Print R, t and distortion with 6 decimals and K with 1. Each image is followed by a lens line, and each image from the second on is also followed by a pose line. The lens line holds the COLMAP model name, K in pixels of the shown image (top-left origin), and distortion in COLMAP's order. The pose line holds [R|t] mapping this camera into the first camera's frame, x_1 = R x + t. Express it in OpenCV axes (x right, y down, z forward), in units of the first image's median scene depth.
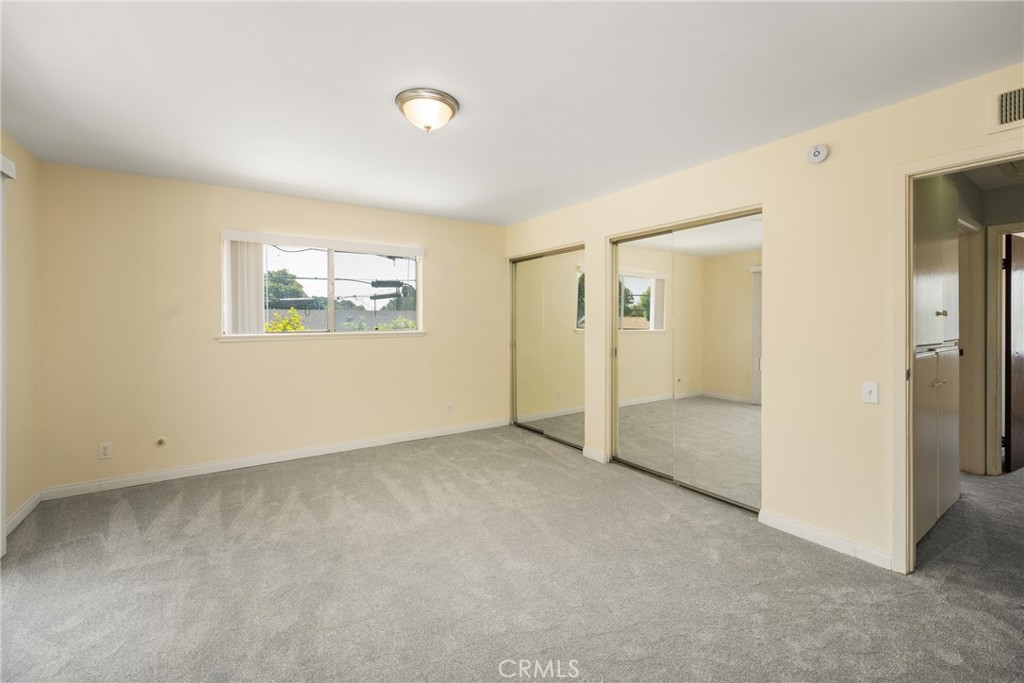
lens RADIAL K [[428.2, 0, 509.5], [0, 428.2, 327.0], [0, 0, 1]] dist [0.001803, -0.000184]
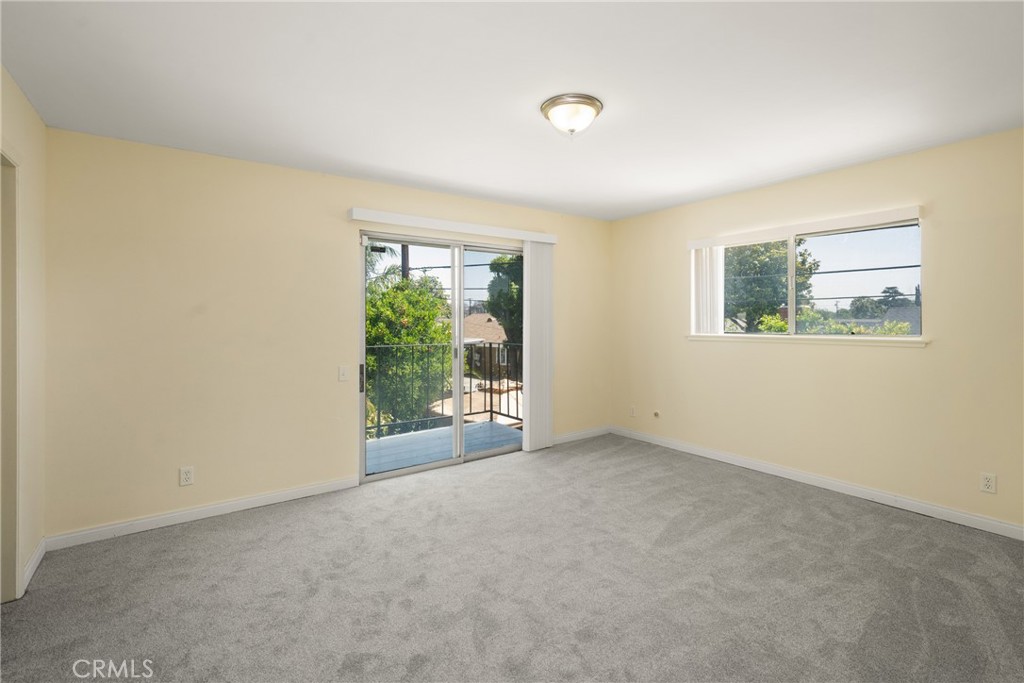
lens RADIAL K [[446.2, 0, 512.6], [0, 446.2, 323.1], [0, 0, 1]] dist [0.000657, 0.000068]
pose [[0.064986, 0.006355, -0.997866, 0.586936], [-0.013448, 0.999894, 0.005492, -0.012621], [0.997796, 0.013063, 0.065064, 0.544821]]
